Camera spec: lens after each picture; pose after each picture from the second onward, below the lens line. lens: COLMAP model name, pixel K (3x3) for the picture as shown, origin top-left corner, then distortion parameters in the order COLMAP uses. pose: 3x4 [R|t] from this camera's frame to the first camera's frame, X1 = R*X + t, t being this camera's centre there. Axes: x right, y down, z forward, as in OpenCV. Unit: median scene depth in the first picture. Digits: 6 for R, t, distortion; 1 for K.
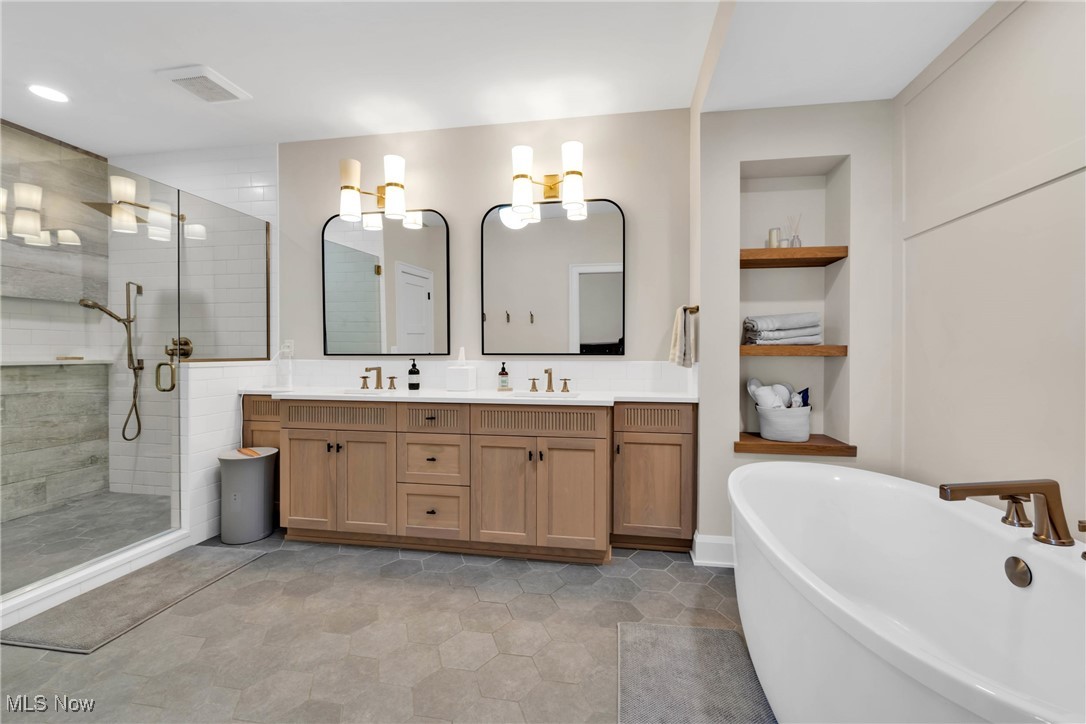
lens RADIAL K [[455.8, 0, 543.0], [0, 455.8, 362.0], [0, 0, 1]] dist [0.001252, -0.000086]
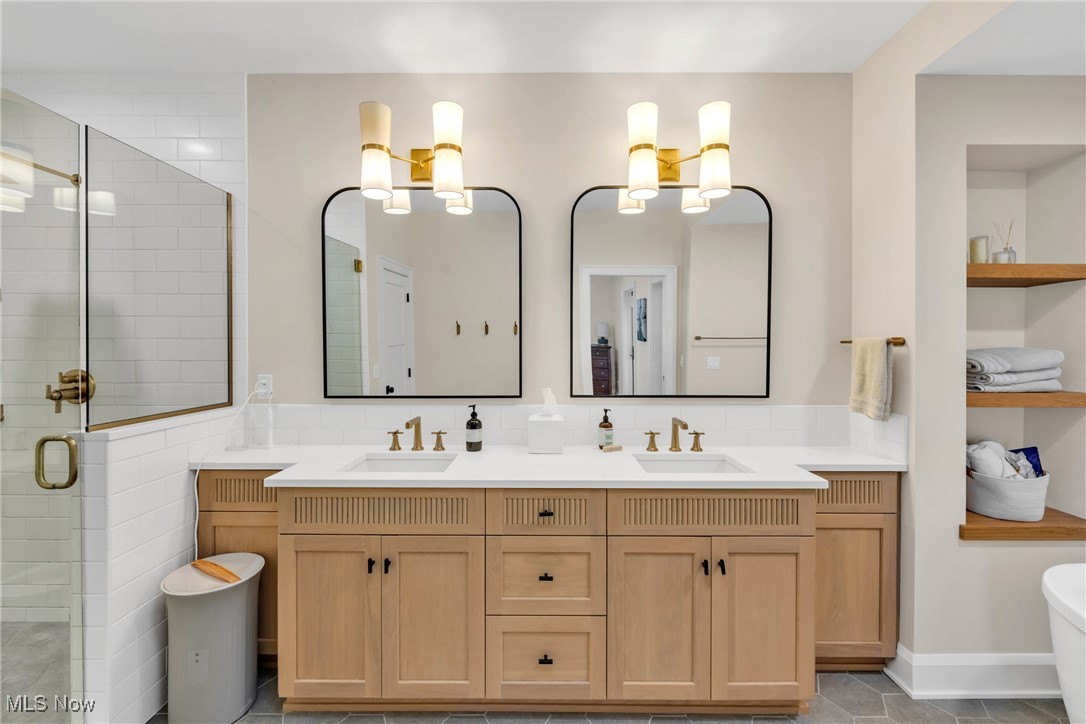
lens RADIAL K [[465.0, 0, 544.3], [0, 465.0, 356.9], [0, 0, 1]] dist [-0.002307, 0.000259]
pose [[0.986613, -0.002062, 0.163063, -0.331238], [0.002274, 0.999997, -0.001117, -0.088473], [-0.163060, 0.001473, 0.986615, 0.338259]]
